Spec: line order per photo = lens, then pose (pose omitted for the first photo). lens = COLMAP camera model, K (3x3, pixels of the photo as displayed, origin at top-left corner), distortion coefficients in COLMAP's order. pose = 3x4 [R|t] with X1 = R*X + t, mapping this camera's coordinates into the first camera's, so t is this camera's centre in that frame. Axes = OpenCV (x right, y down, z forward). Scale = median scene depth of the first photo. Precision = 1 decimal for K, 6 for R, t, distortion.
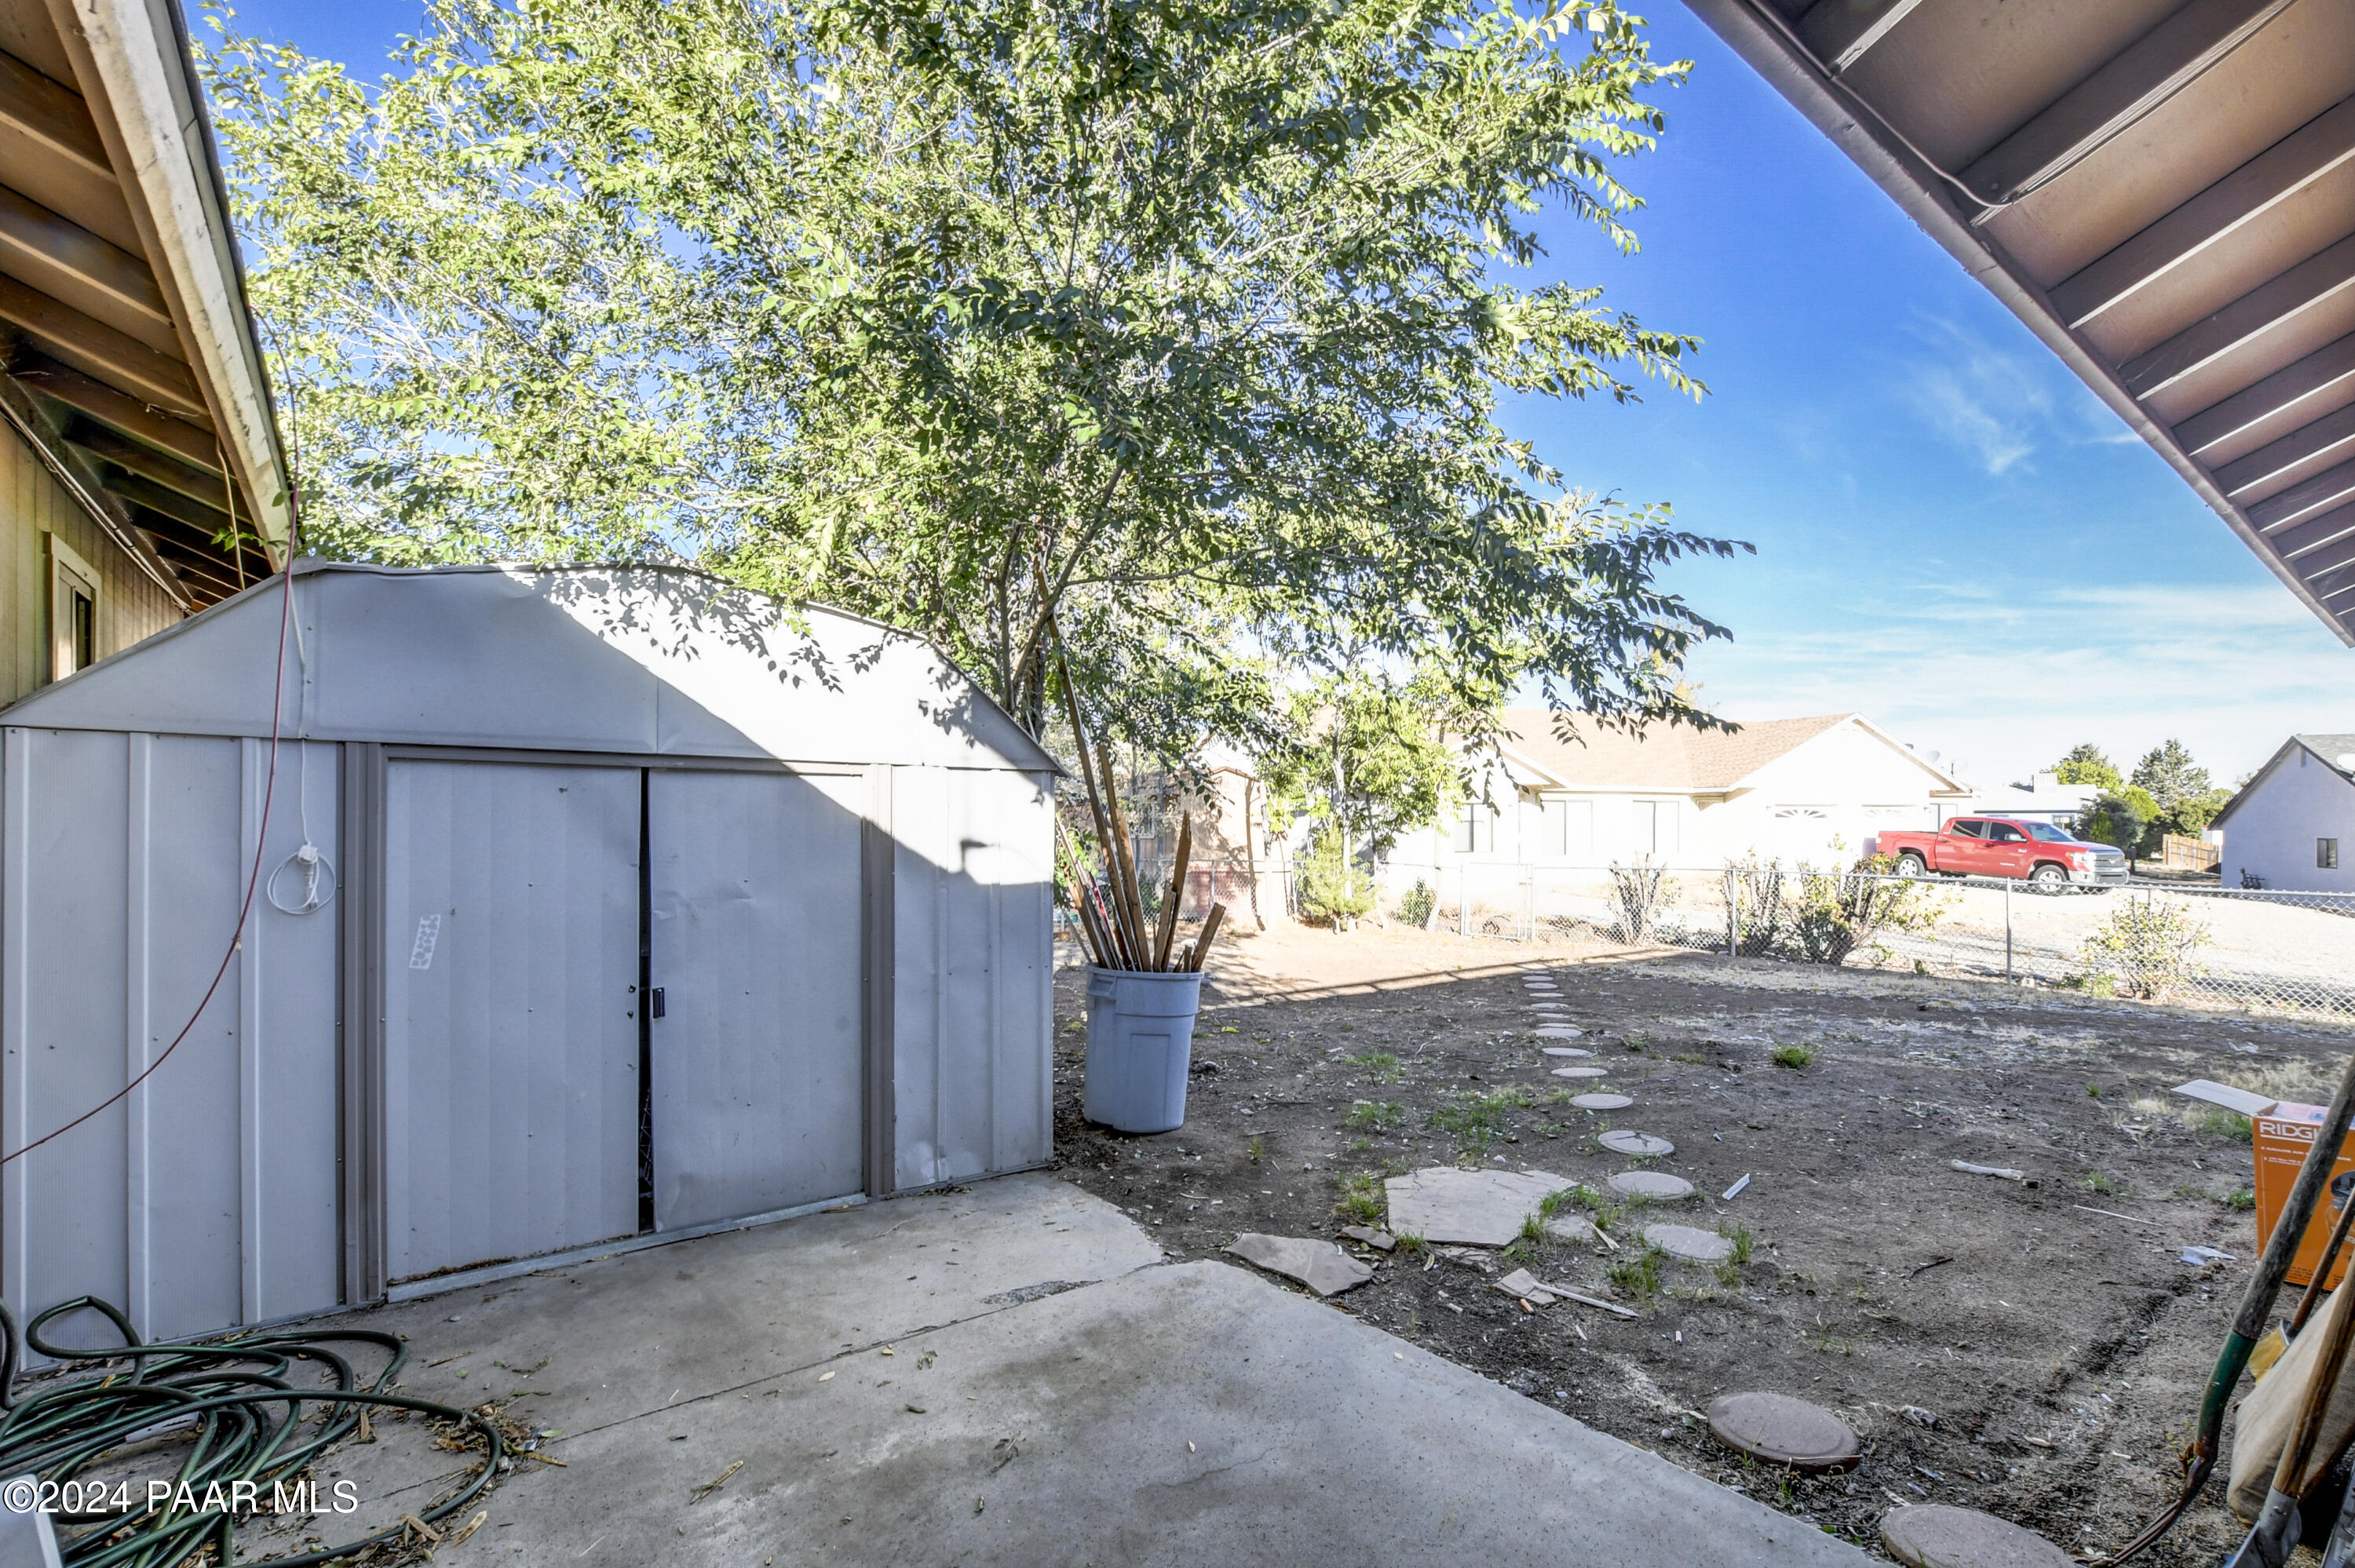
lens RADIAL K [[1076.0, 0, 1180.6], [0, 1076.0, 798.7], [0, 0, 1]] dist [-0.036076, 0.008019]
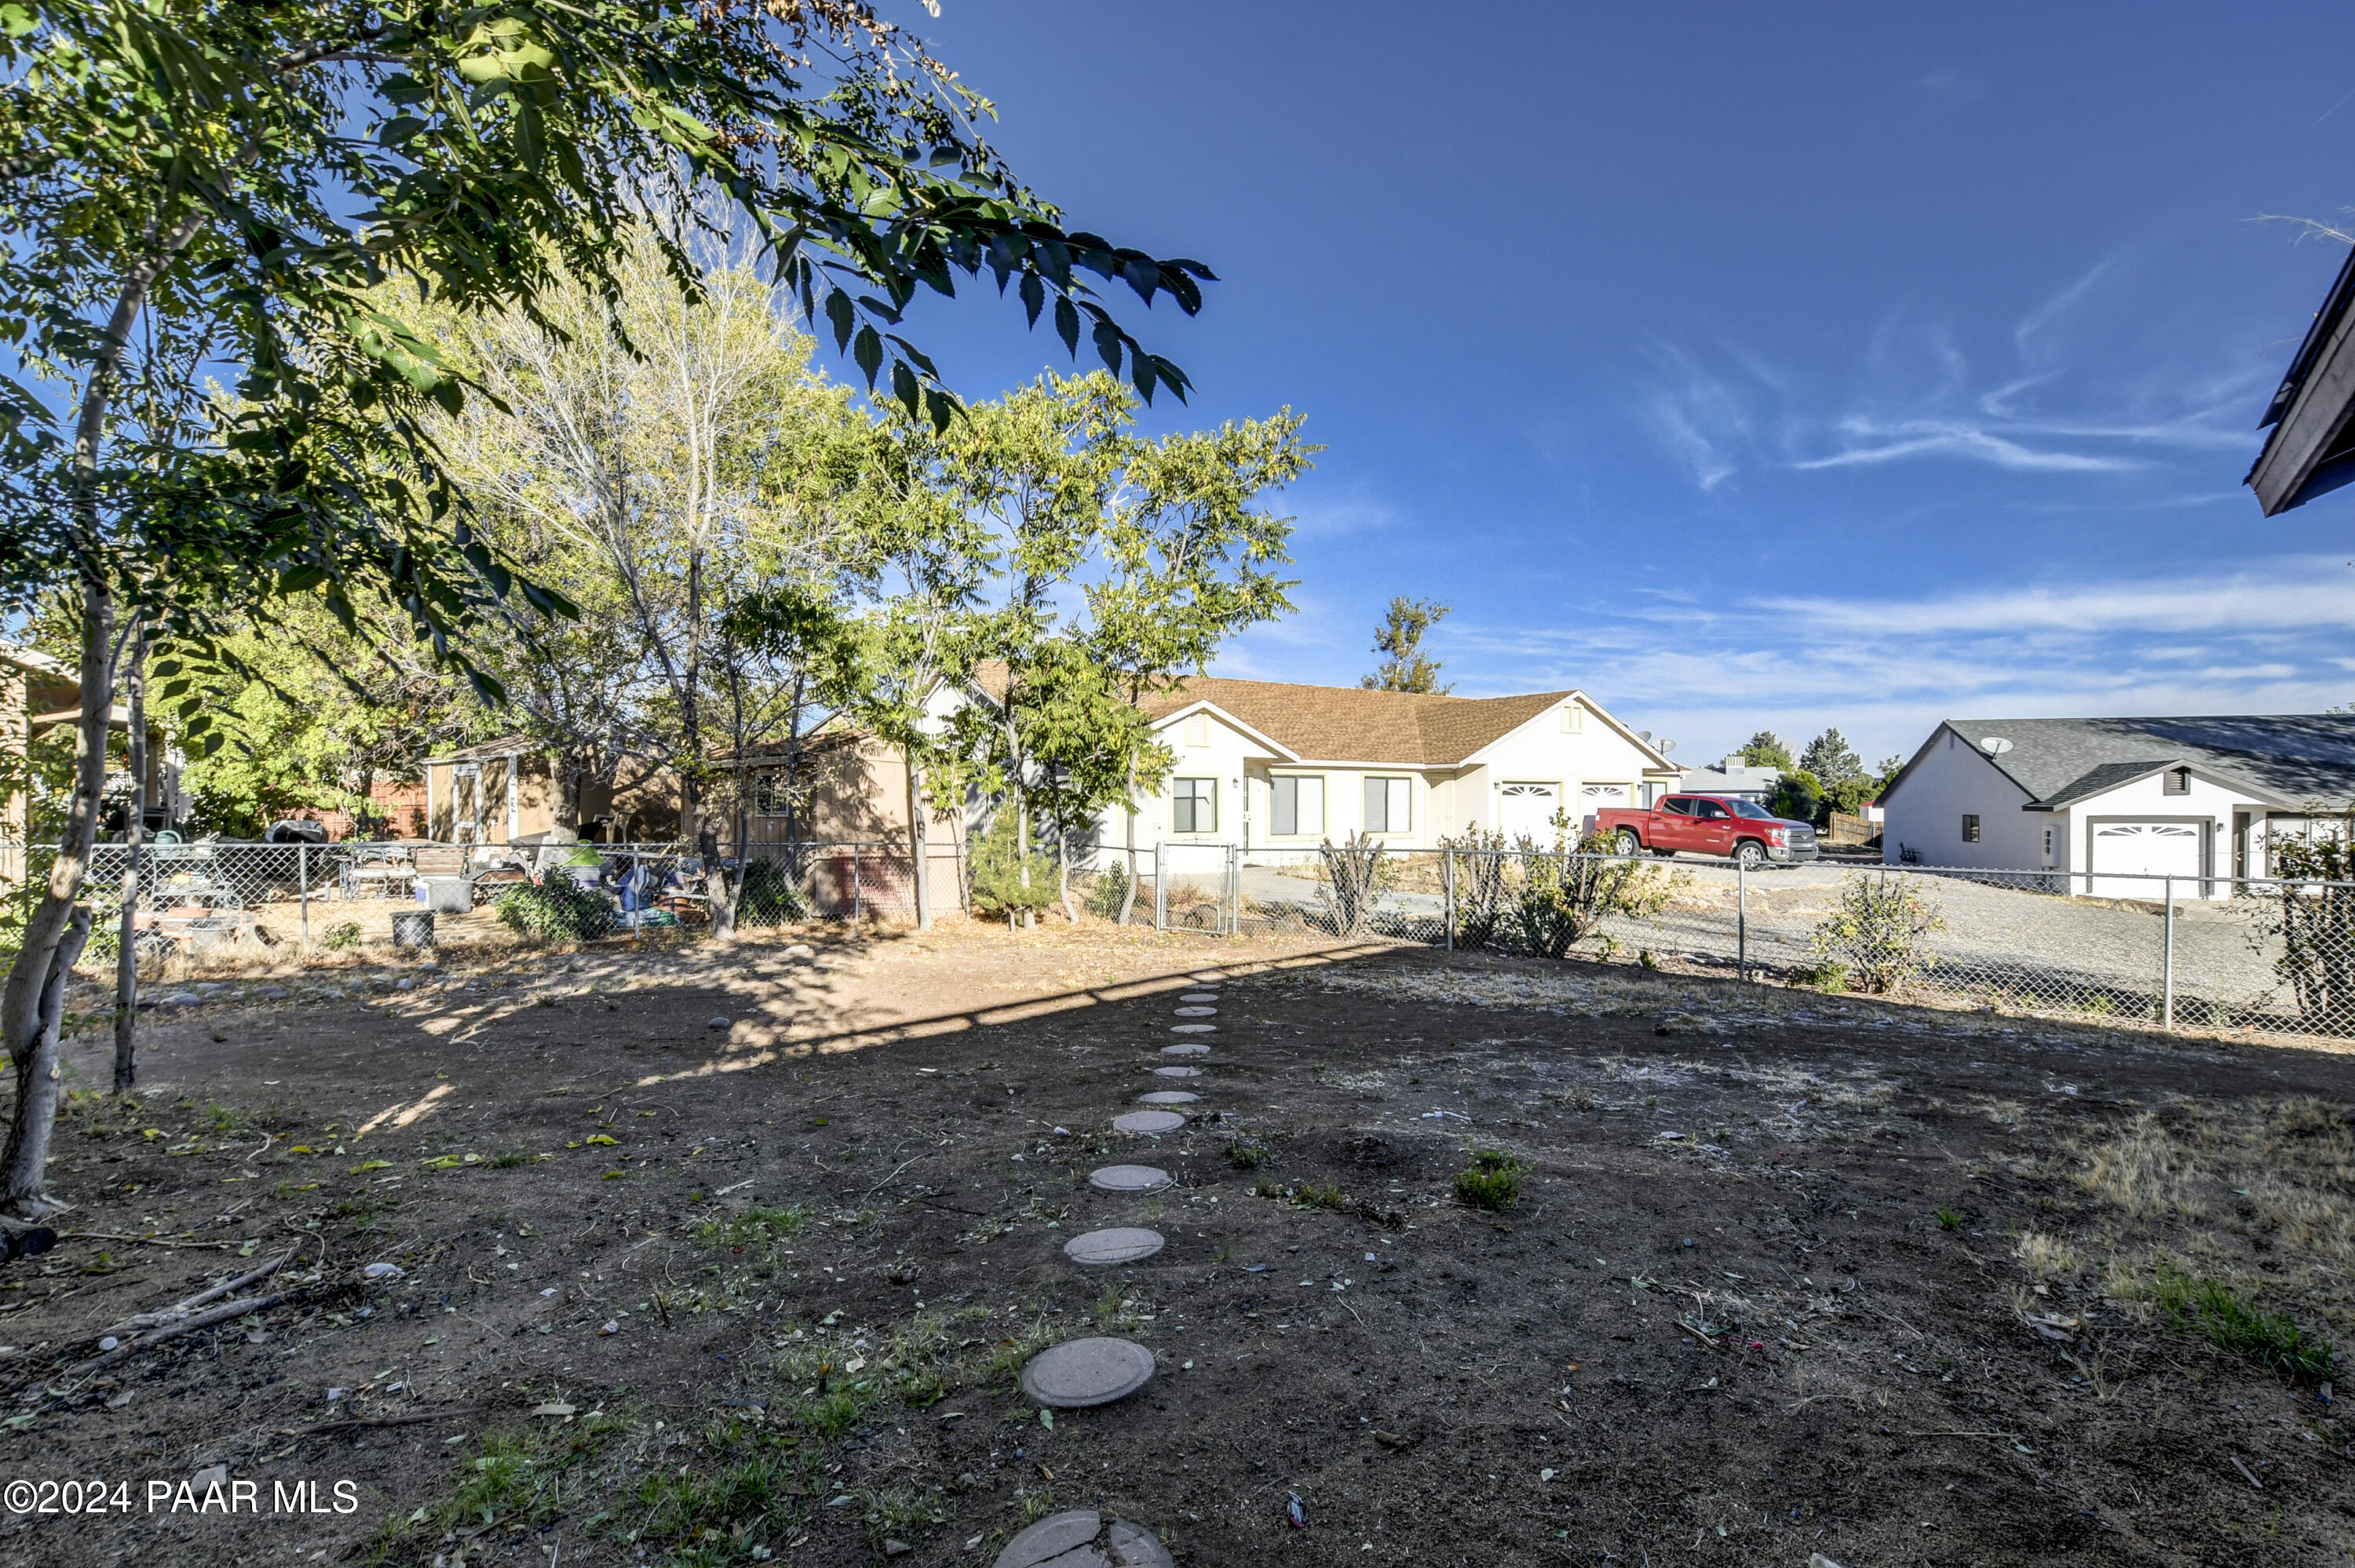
lens RADIAL K [[1076.0, 0, 1178.6], [0, 1076.0, 787.2], [0, 0, 1]] dist [-0.036076, 0.008019]
pose [[0.977770, 0.001685, 0.209673, 0.093297], [-0.003156, 0.999973, 0.006682, 0.007878], [-0.209656, -0.007196, 0.977749, 0.151762]]
